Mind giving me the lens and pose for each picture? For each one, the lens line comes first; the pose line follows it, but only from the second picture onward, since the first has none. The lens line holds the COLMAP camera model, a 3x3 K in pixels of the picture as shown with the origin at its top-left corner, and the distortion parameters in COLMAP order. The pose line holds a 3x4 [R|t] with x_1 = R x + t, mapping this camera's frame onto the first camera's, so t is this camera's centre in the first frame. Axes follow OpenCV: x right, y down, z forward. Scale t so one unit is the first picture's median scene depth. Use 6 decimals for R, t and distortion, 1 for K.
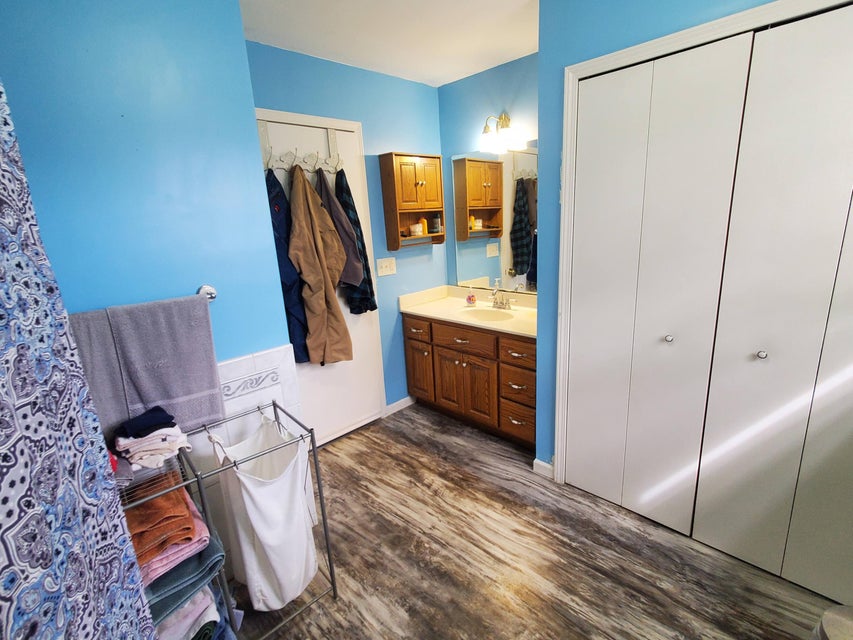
lens RADIAL K [[402.9, 0, 430.3], [0, 402.9, 320.2], [0, 0, 1]] dist [0.003130, 0.000239]
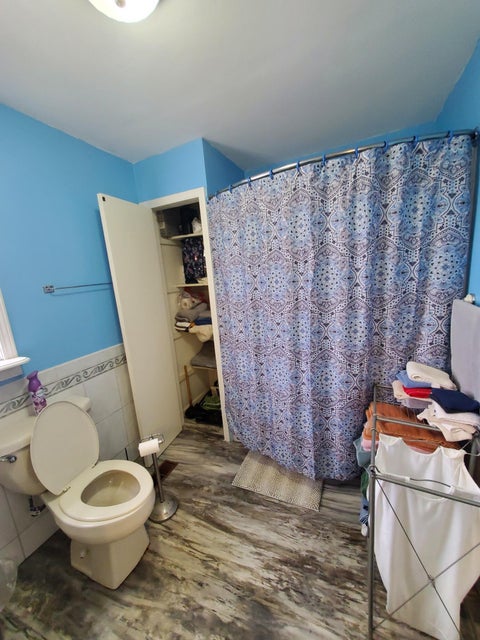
lens RADIAL K [[252.7, 0, 240.0], [0, 252.7, 320.0], [0, 0, 1]] dist [0.003202, -0.000194]
pose [[-0.933743, 0.168454, -0.315828, 0.160249], [0.018566, 0.903944, 0.427247, -0.367584], [0.357463, 0.393075, -0.847179, 1.394790]]
